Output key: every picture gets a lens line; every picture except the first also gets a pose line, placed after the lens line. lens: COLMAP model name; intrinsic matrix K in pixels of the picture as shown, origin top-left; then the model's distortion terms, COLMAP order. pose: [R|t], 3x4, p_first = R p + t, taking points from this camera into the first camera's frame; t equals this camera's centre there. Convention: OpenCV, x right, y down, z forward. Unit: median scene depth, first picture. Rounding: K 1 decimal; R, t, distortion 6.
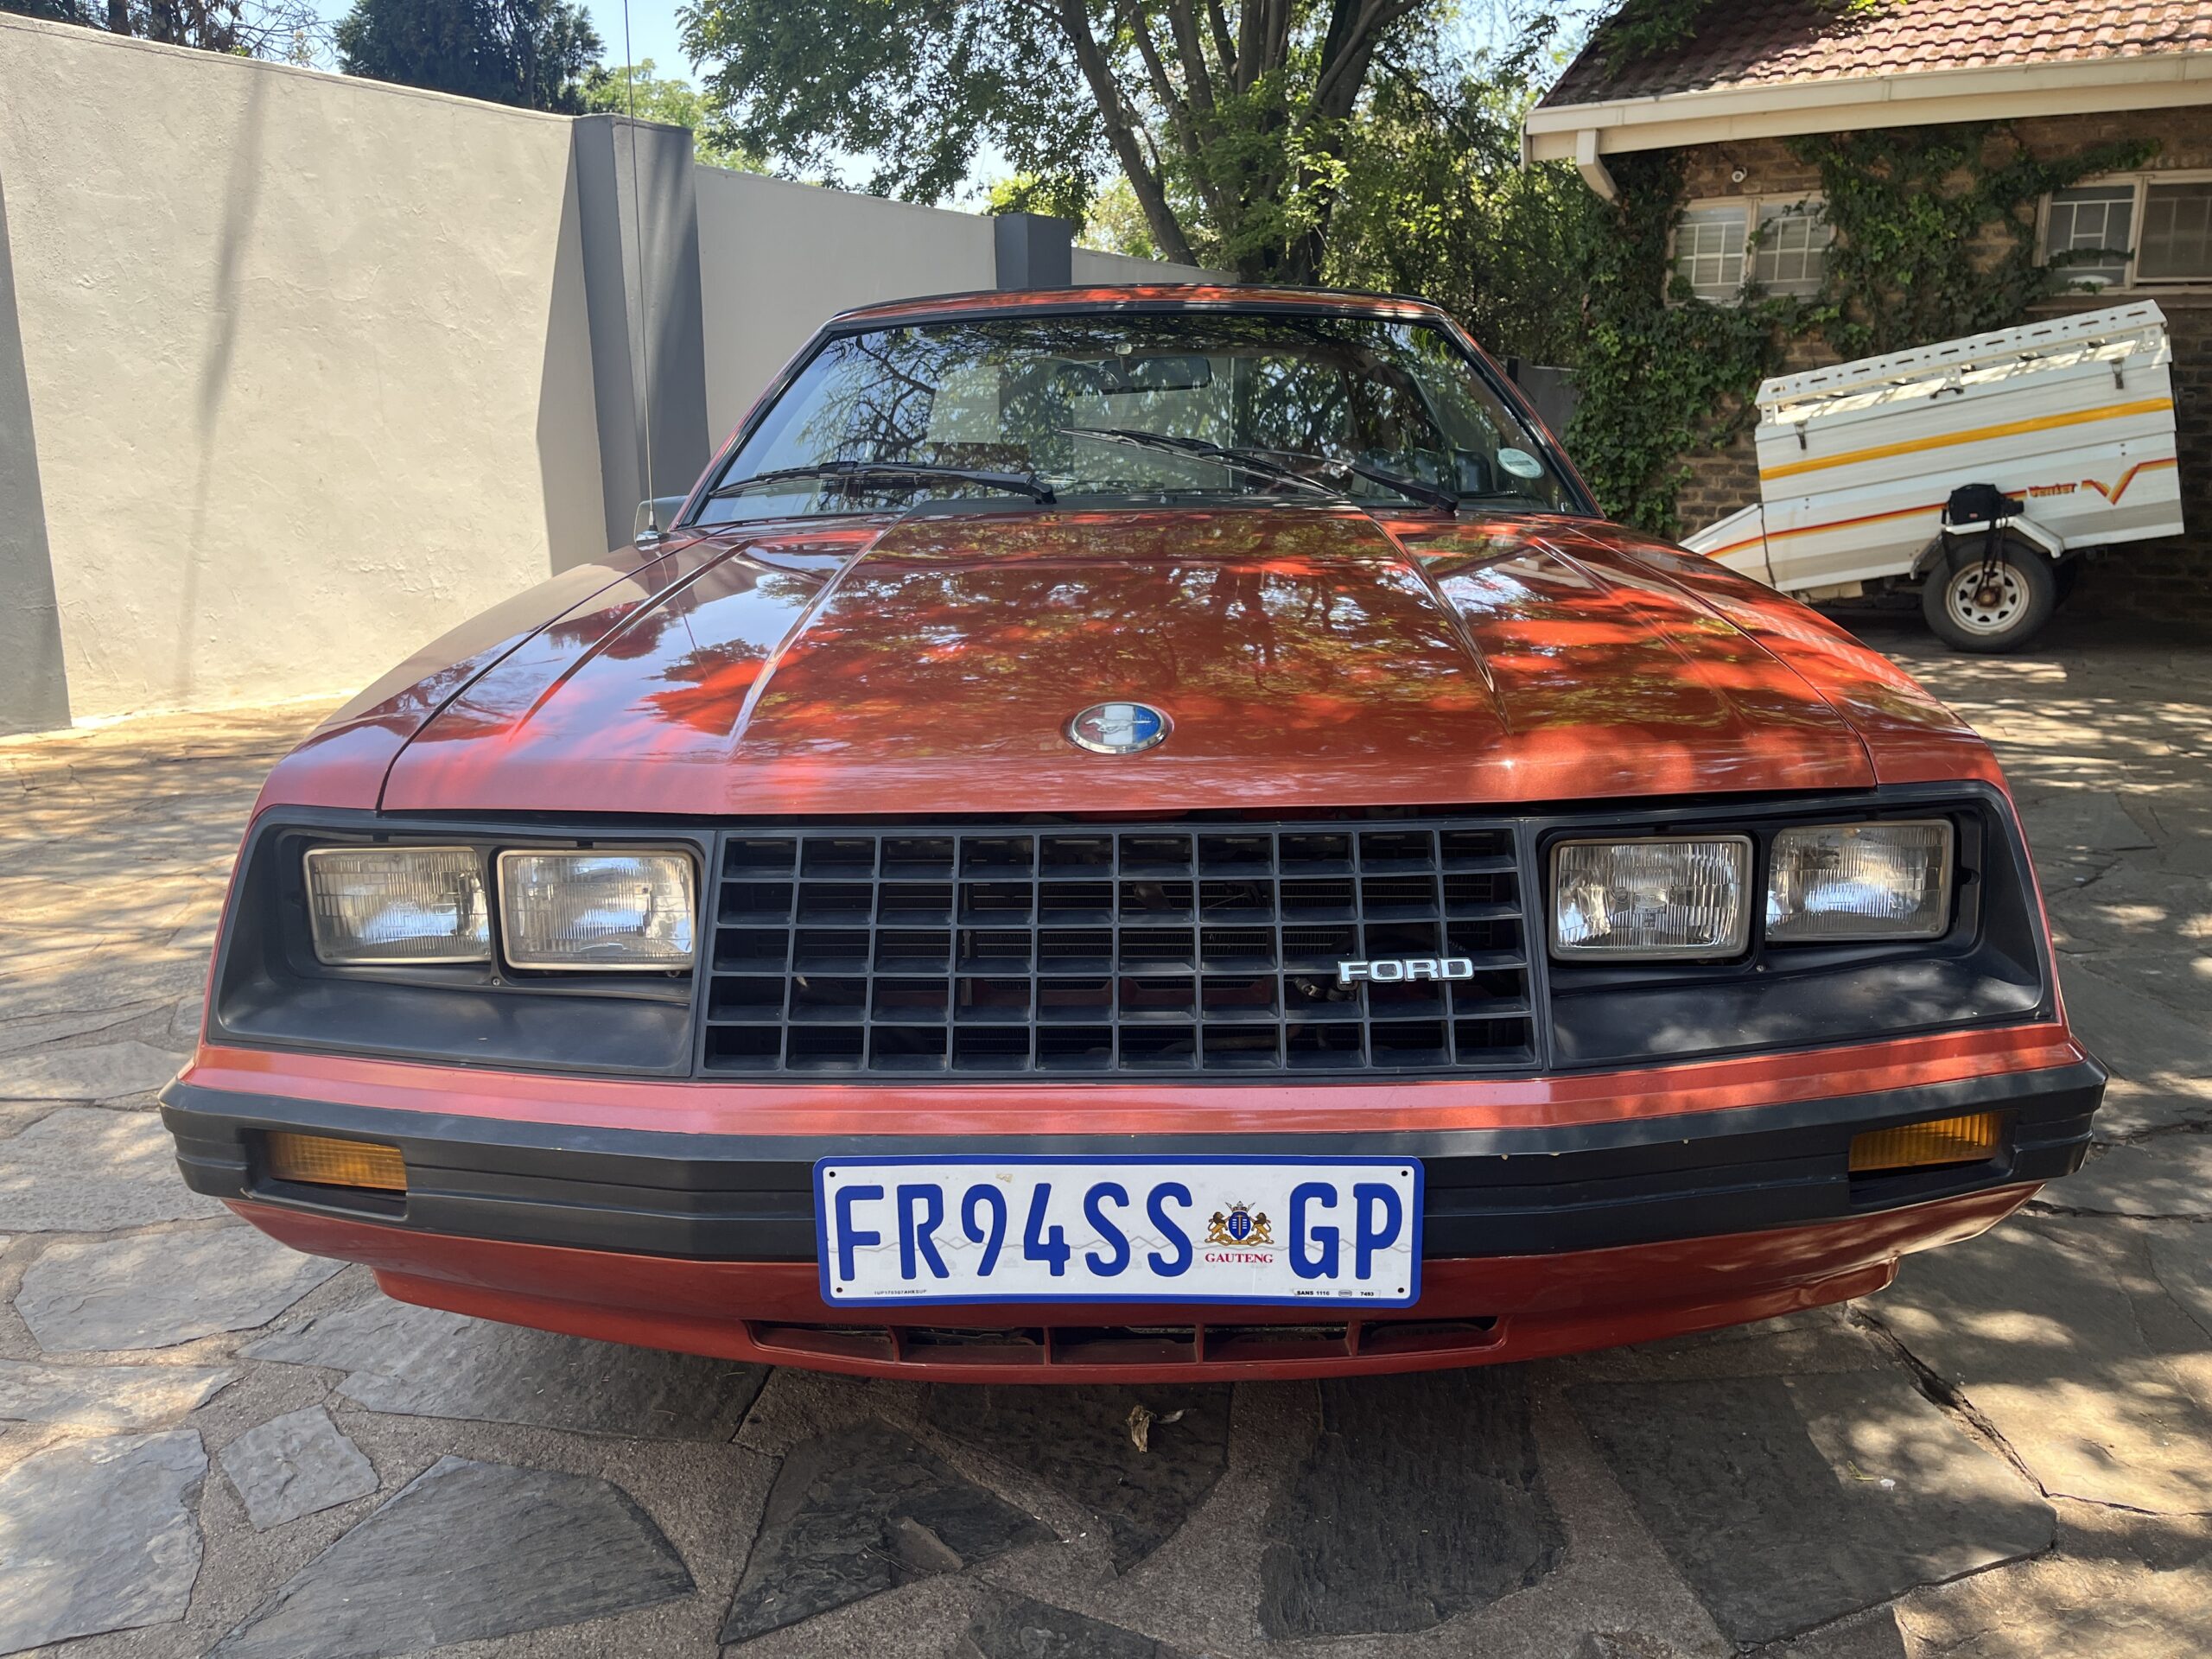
lens RADIAL K [[1661.0, 0, 1115.0], [0, 1661.0, 821.2], [0, 0, 1]] dist [0.102530, -0.145302]
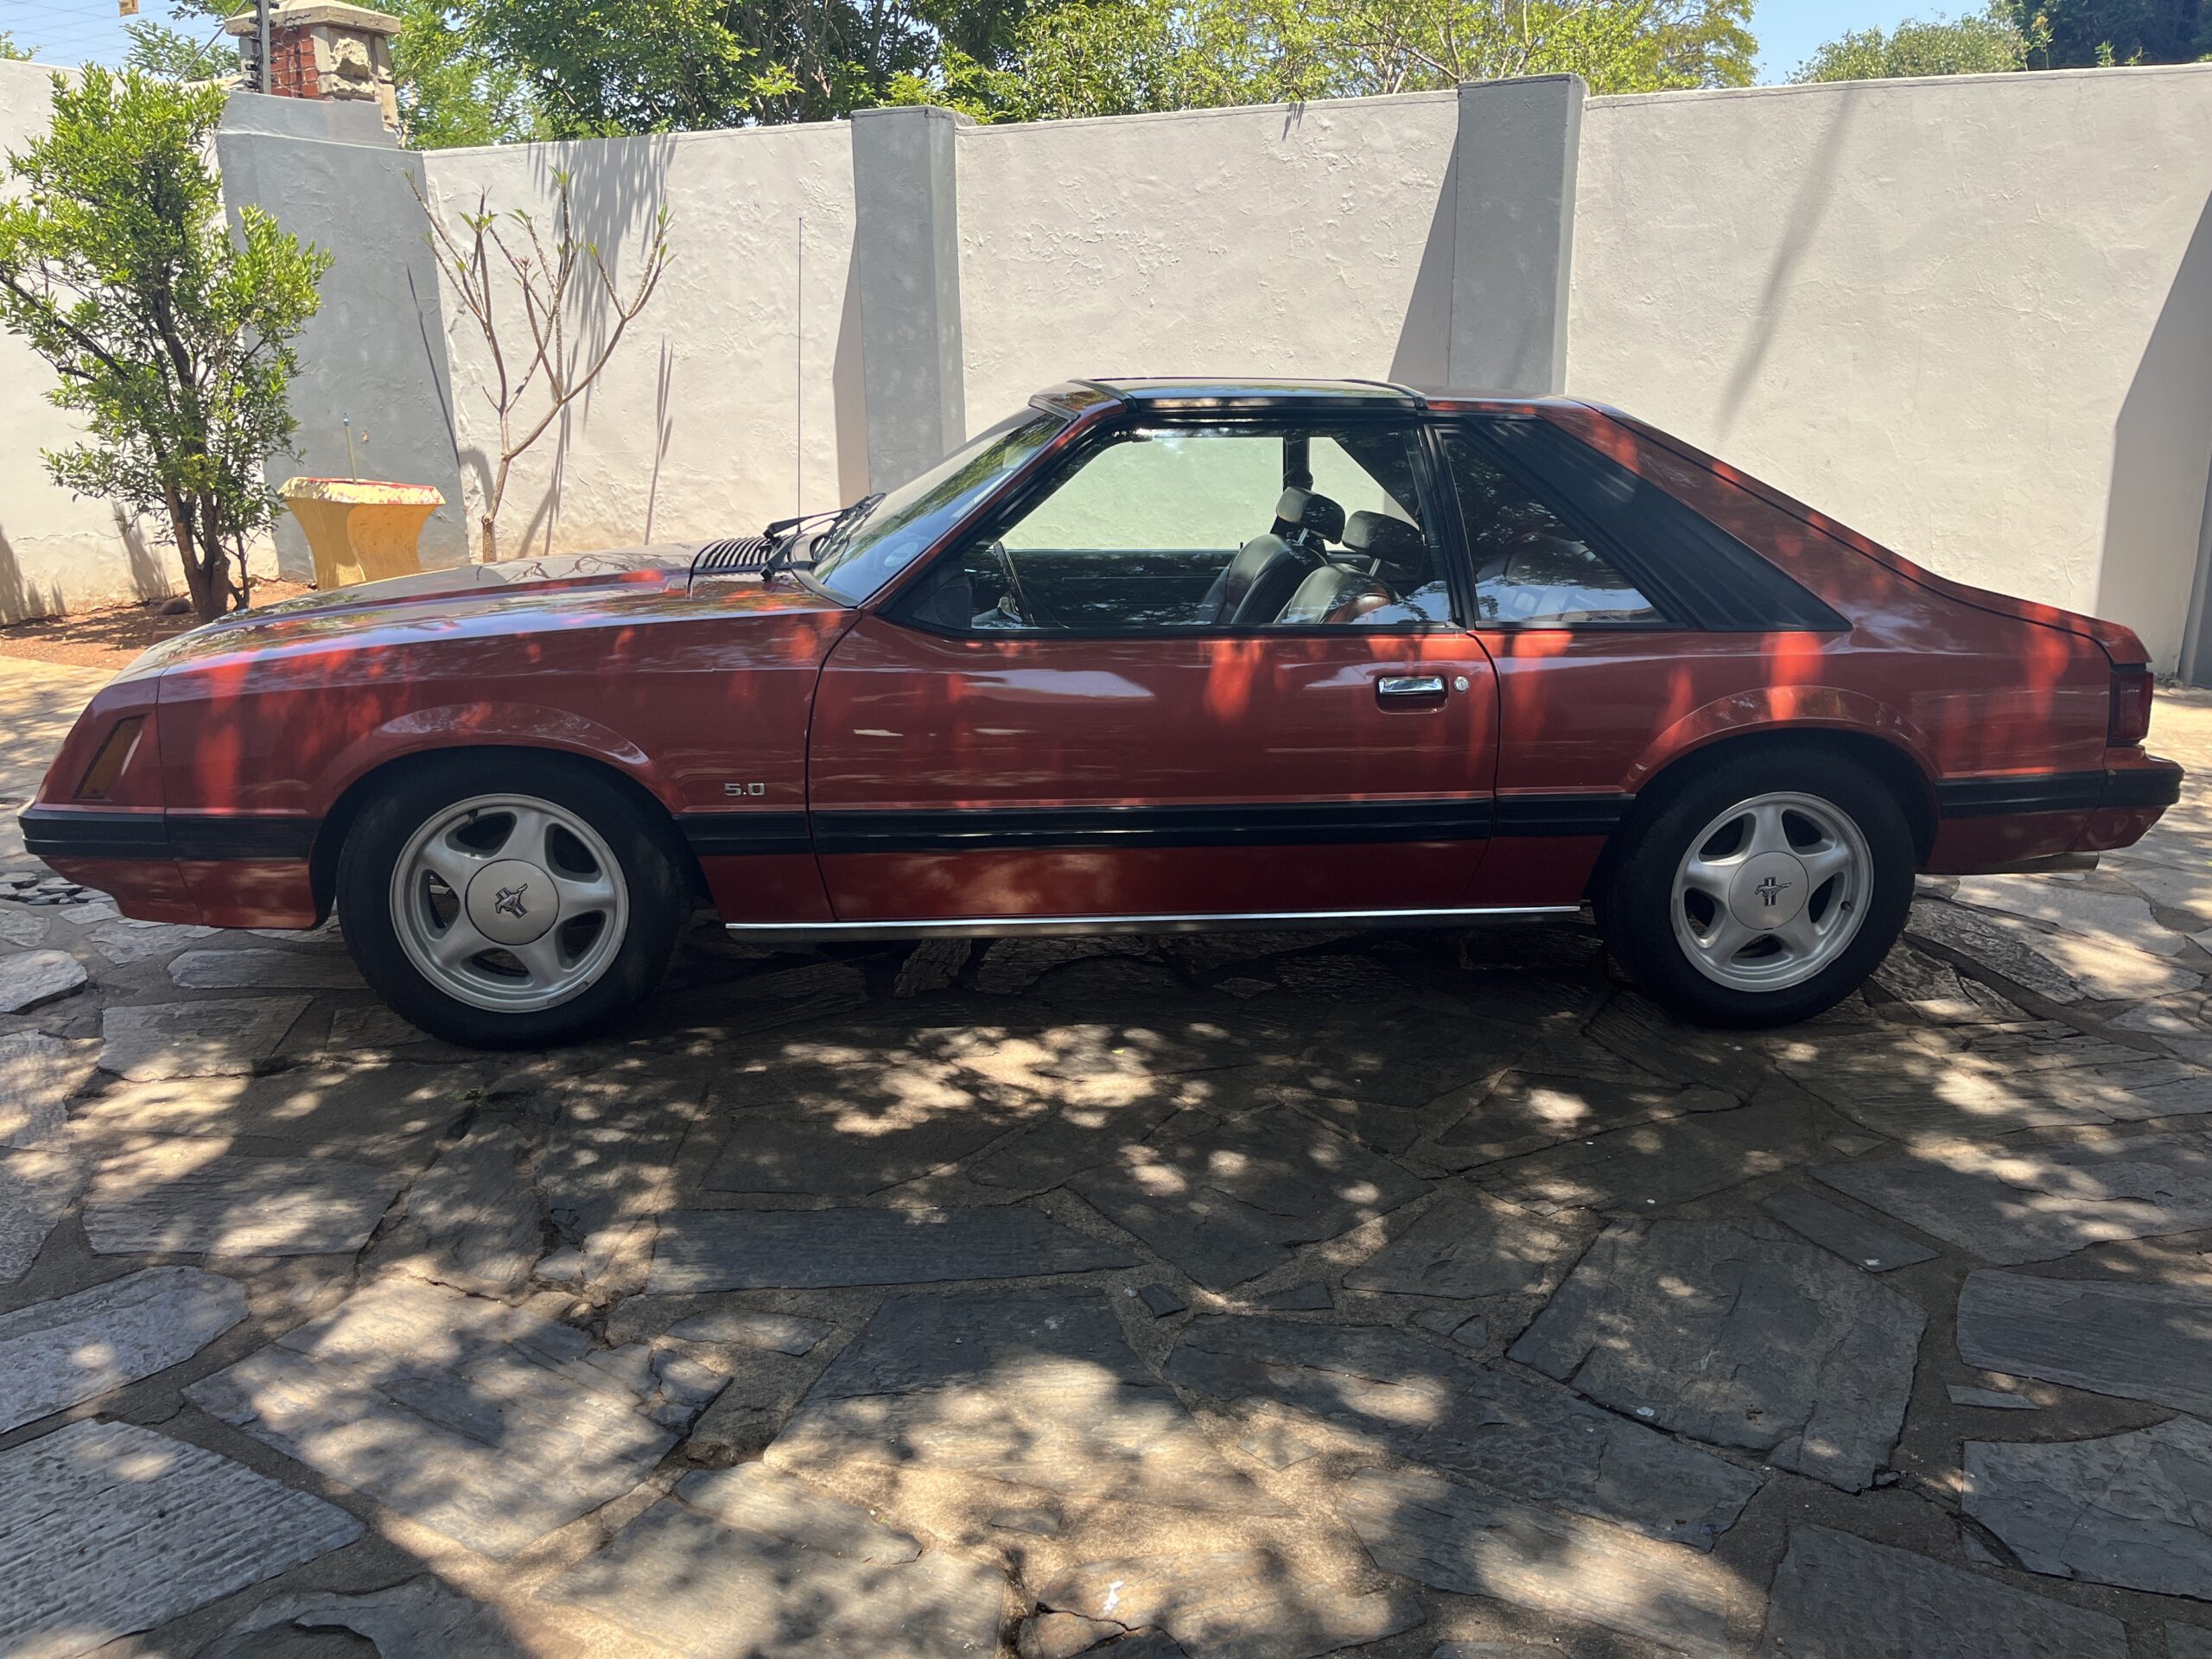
lens RADIAL K [[1667.2, 0, 1116.5], [0, 1667.2, 818.6], [0, 0, 1]] dist [0.051534, -0.057627]
pose [[0.136228, 0.267360, -0.953918, 0.626199], [-0.216749, 0.947610, 0.234639, -0.150488], [0.966676, 0.174796, 0.187041, 0.419924]]
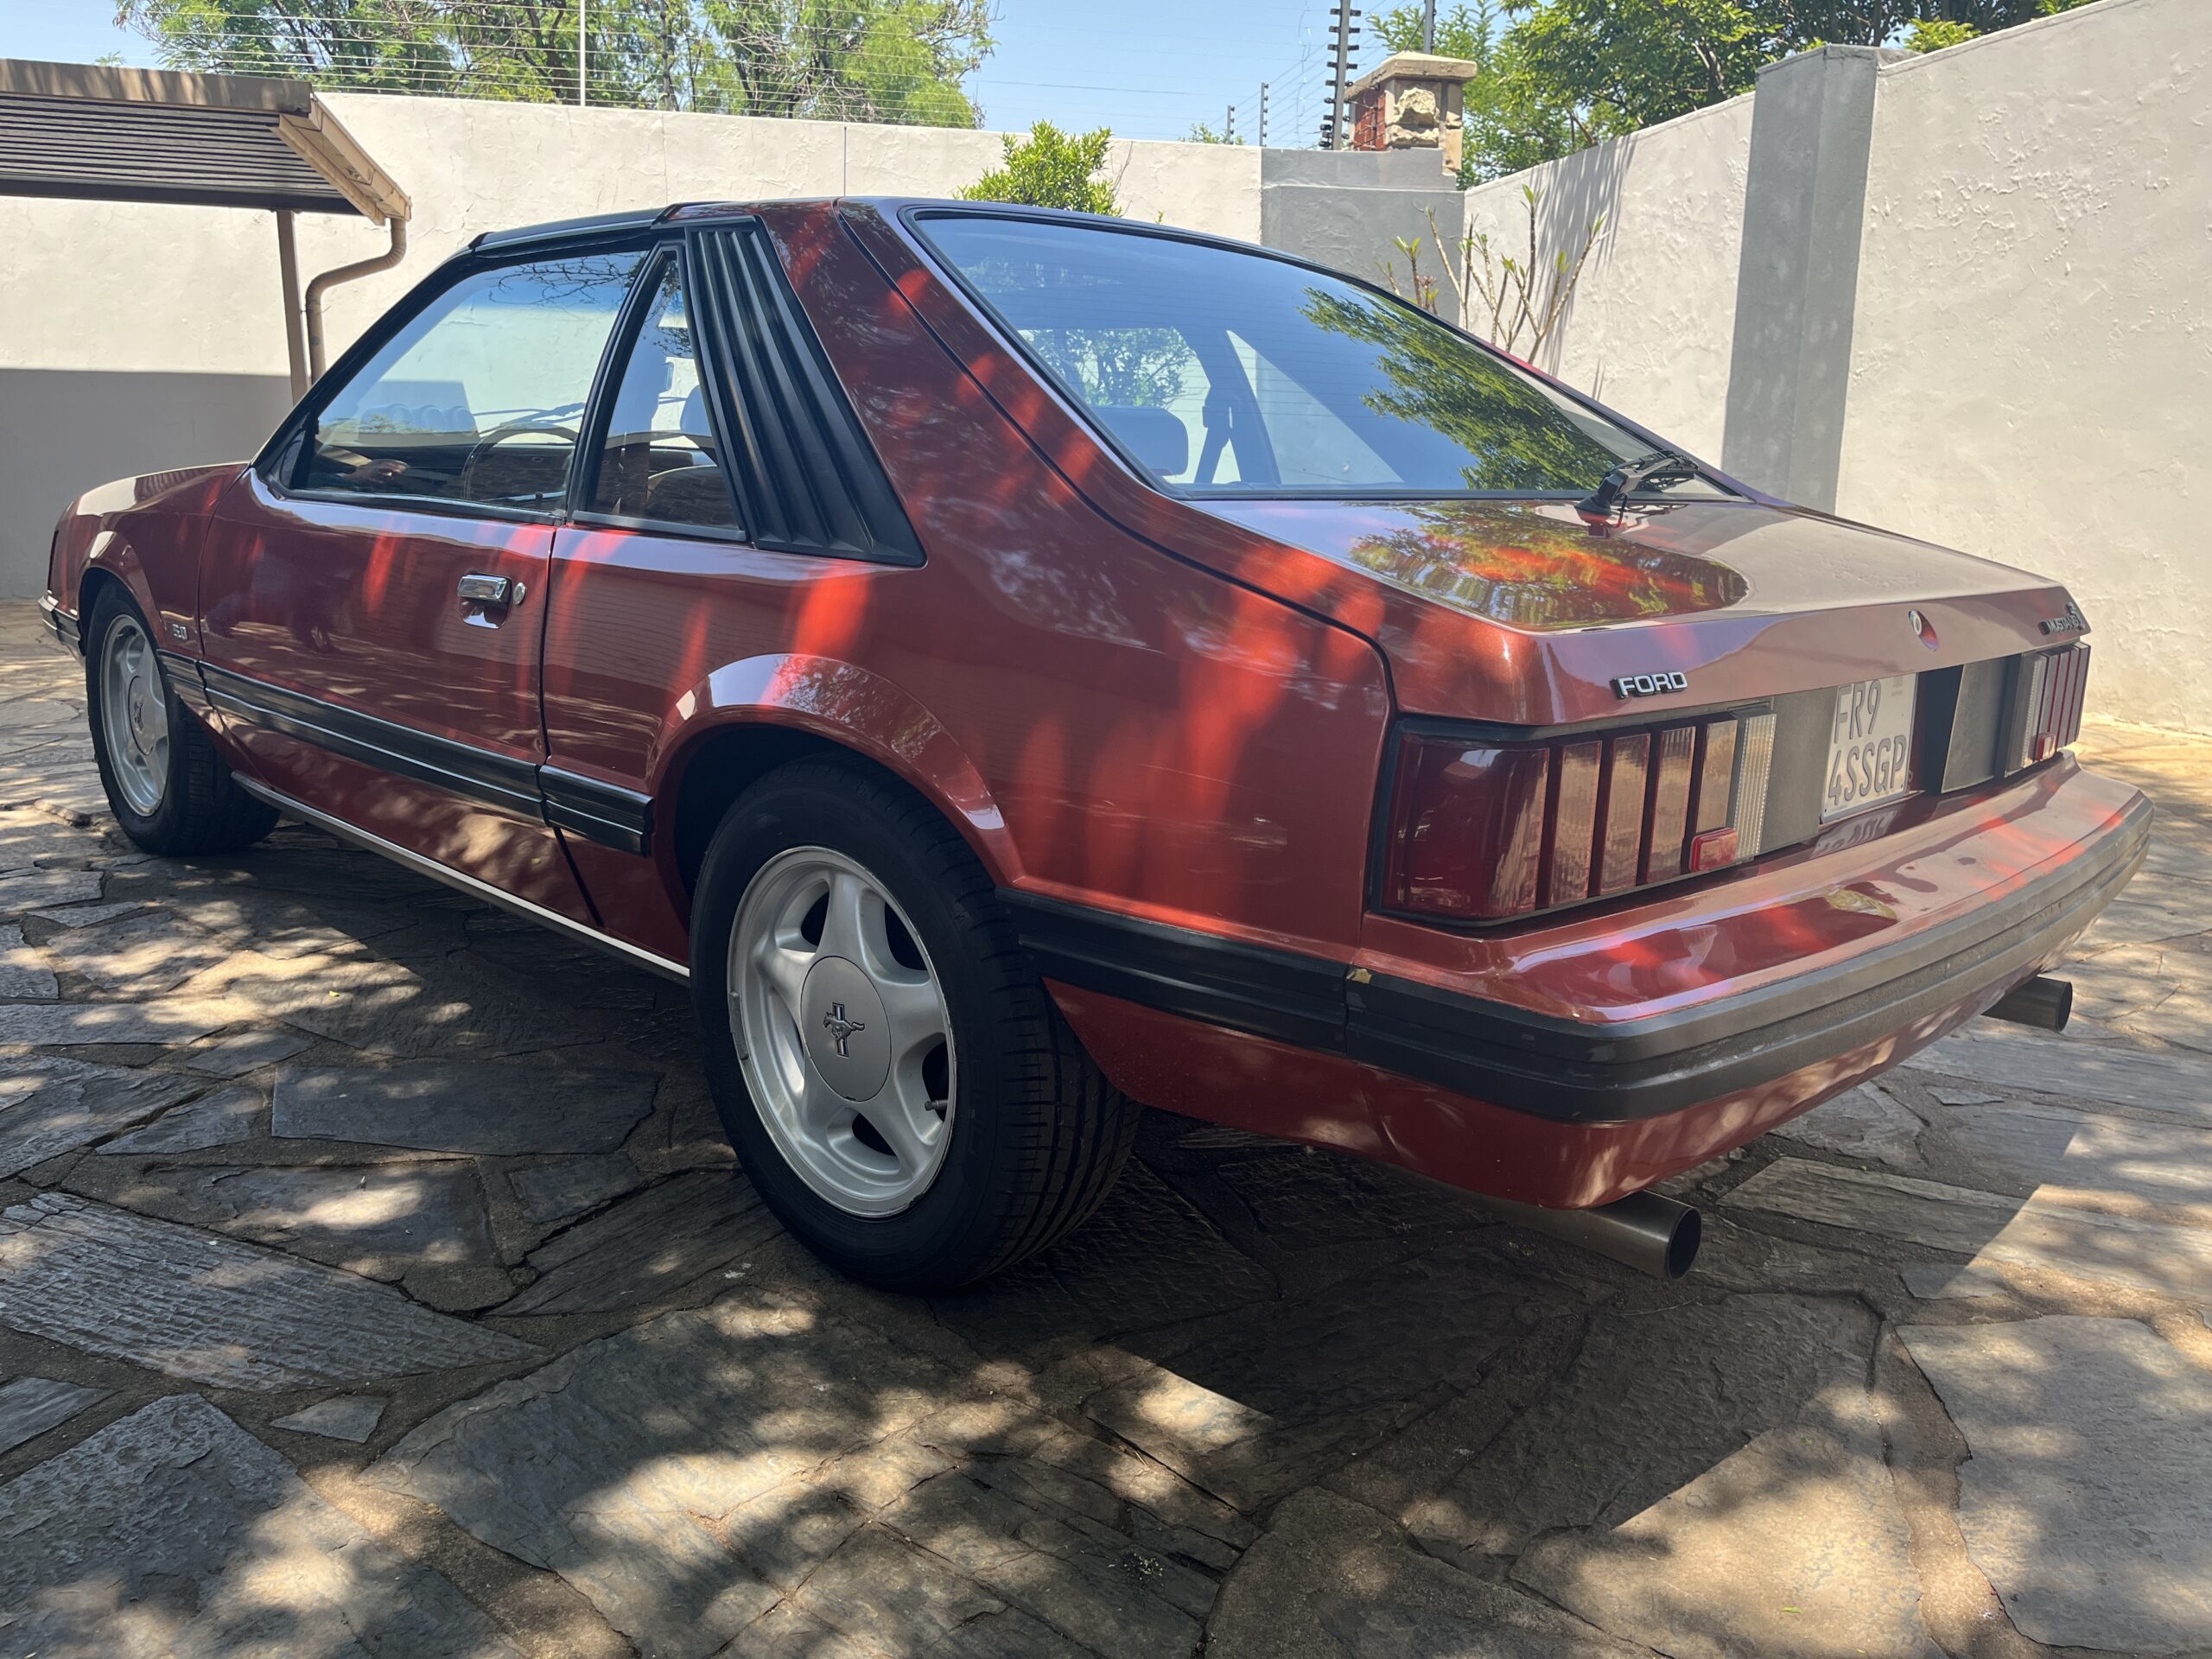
lens RADIAL K [[1661.0, 0, 1115.0], [0, 1661.0, 821.2], [0, 0, 1]] dist [0.102530, -0.145302]
pose [[-0.683707, 0.152468, -0.713651, 0.317979], [-0.168914, 0.918308, 0.358019, -0.199080], [0.709938, 0.365326, -0.602100, 0.938234]]
